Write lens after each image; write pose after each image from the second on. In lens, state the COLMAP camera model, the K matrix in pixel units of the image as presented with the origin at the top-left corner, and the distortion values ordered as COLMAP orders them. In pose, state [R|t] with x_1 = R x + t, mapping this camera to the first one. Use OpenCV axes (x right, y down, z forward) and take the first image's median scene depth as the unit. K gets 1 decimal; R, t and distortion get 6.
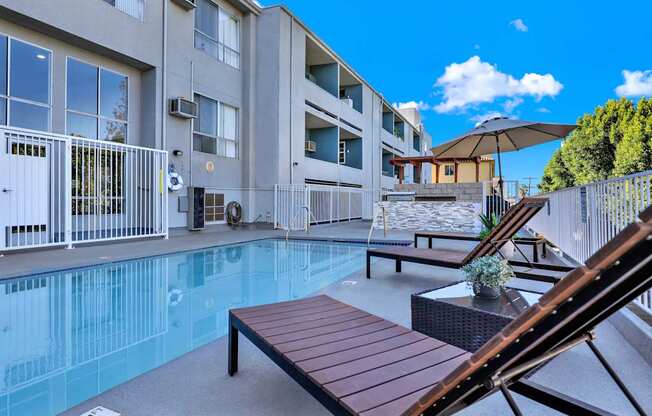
lens RADIAL K [[336.4, 0, 326.0], [0, 336.4, 208.0], [0, 0, 1]] dist [-0.003682, -0.000894]
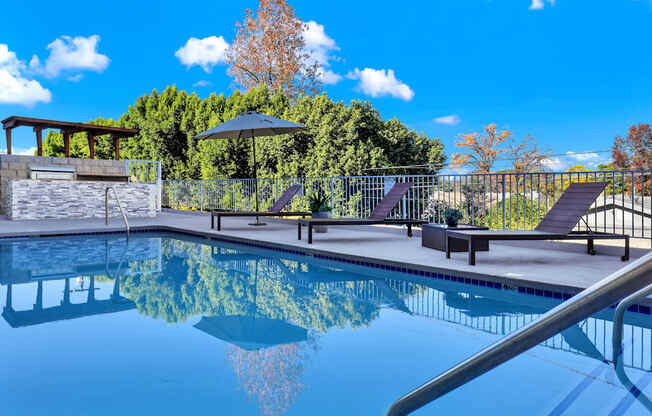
lens RADIAL K [[448.6, 0, 326.0], [0, 448.6, 208.0], [0, 0, 1]] dist [-0.043258, -0.000281]
pose [[0.361472, -0.027670, 0.931972, -0.470952], [-0.003014, 0.999520, 0.030845, 0.009654], [-0.932378, -0.013958, 0.361215, 0.107250]]
